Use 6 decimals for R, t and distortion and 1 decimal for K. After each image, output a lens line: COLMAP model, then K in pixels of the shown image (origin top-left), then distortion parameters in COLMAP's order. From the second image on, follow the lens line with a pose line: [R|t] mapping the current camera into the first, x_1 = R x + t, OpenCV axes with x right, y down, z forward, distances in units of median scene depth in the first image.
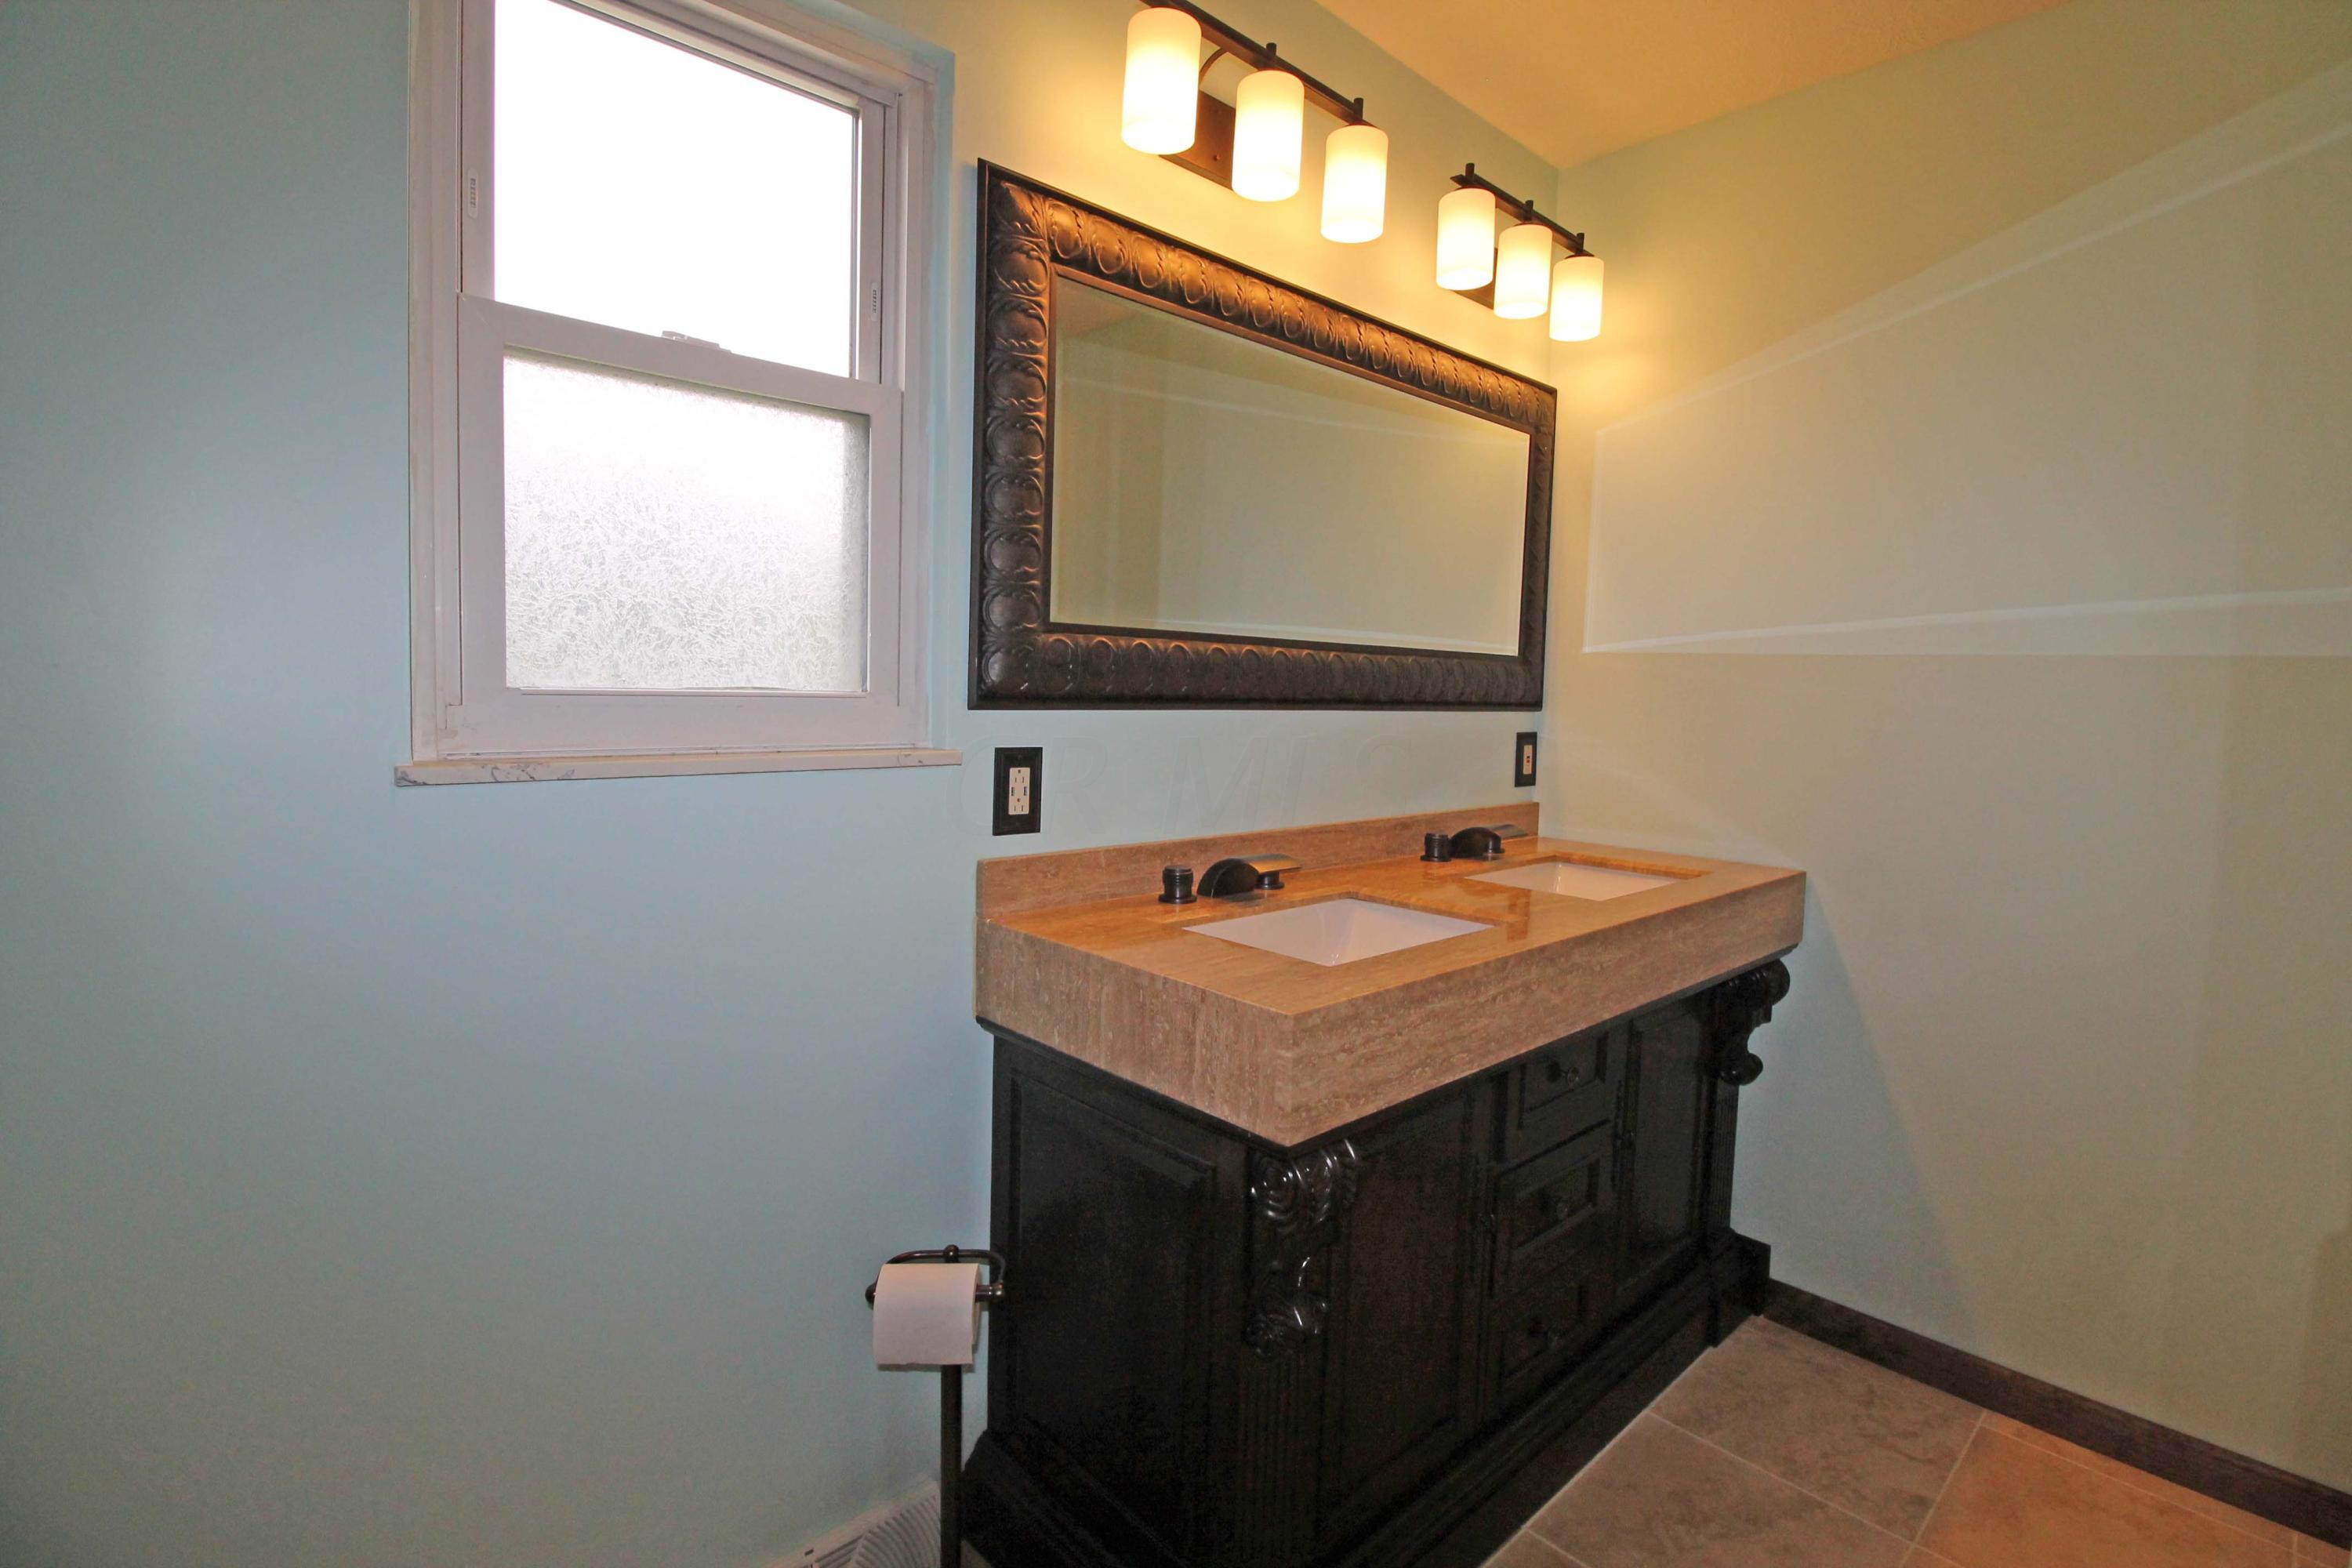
lens RADIAL K [[1091.4, 0, 1162.5], [0, 1091.4, 752.0], [0, 0, 1]] dist [0.003663, -0.015017]
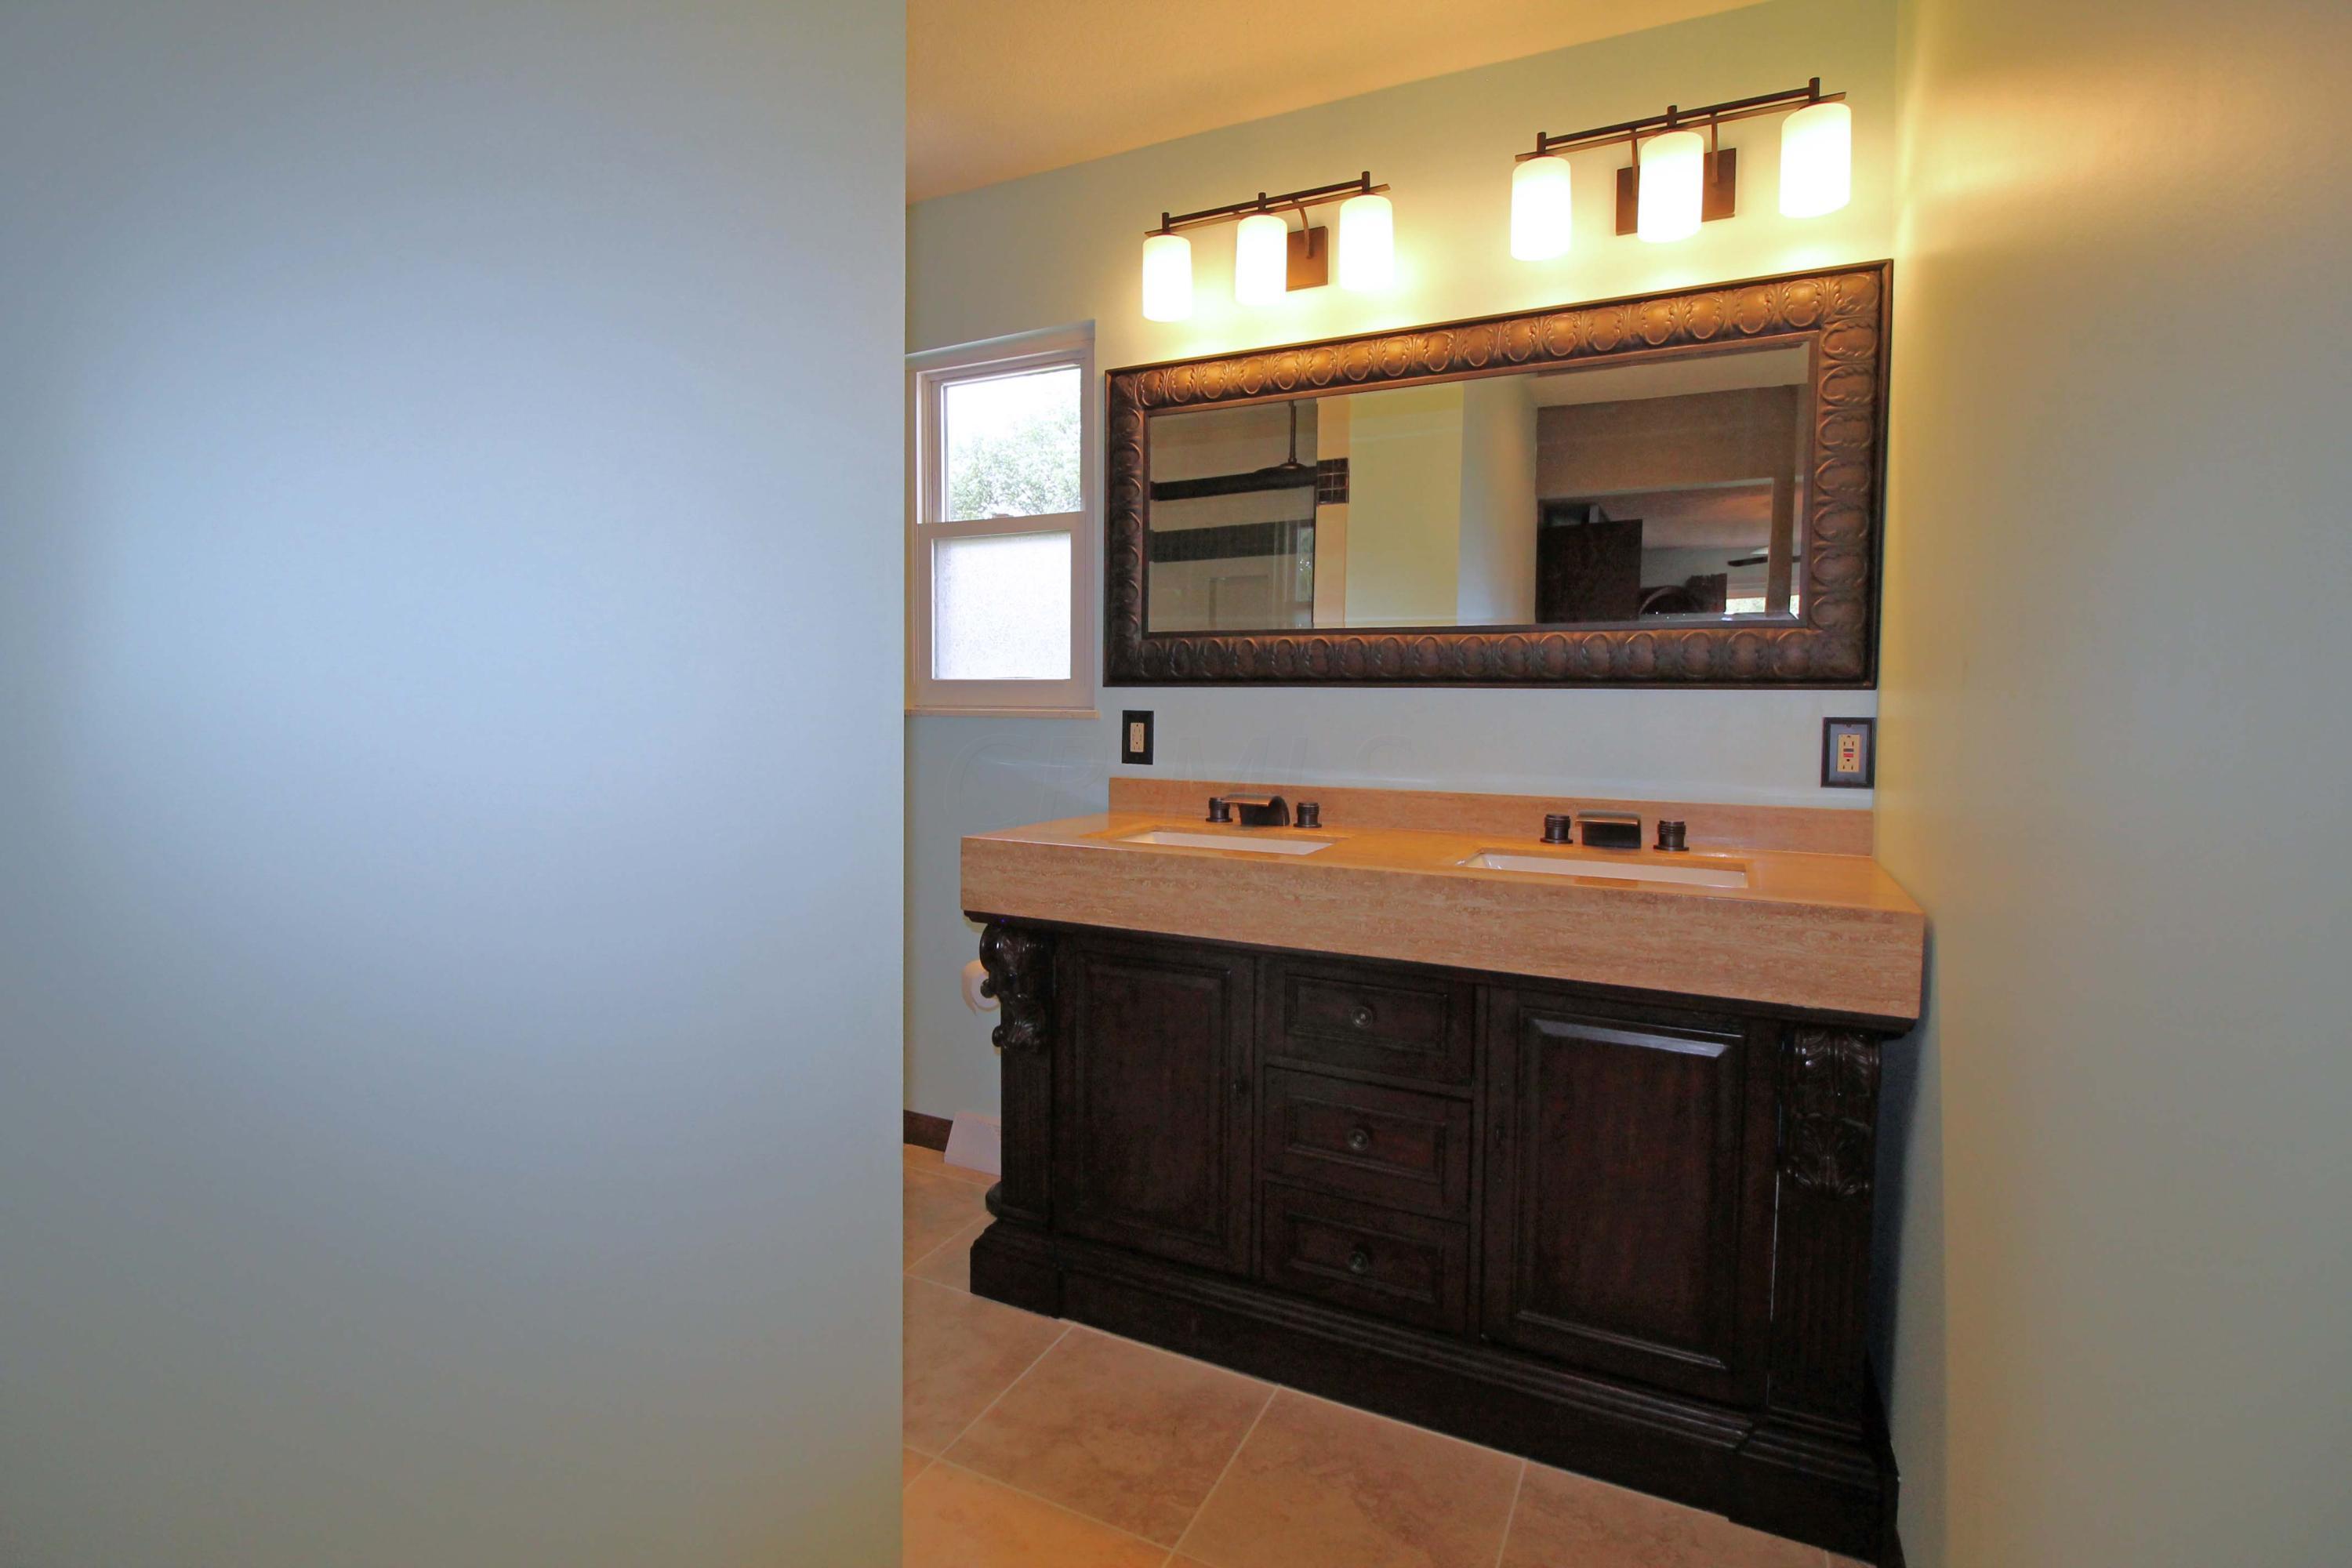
lens RADIAL K [[1091.4, 0, 1162.5], [0, 1091.4, 752.0], [0, 0, 1]] dist [0.003663, -0.015017]
pose [[0.366671, 0.027166, -0.929954, 1.392981], [-0.055642, 0.998425, 0.007227, 0.043620], [0.928685, 0.049095, 0.367605, 0.439908]]
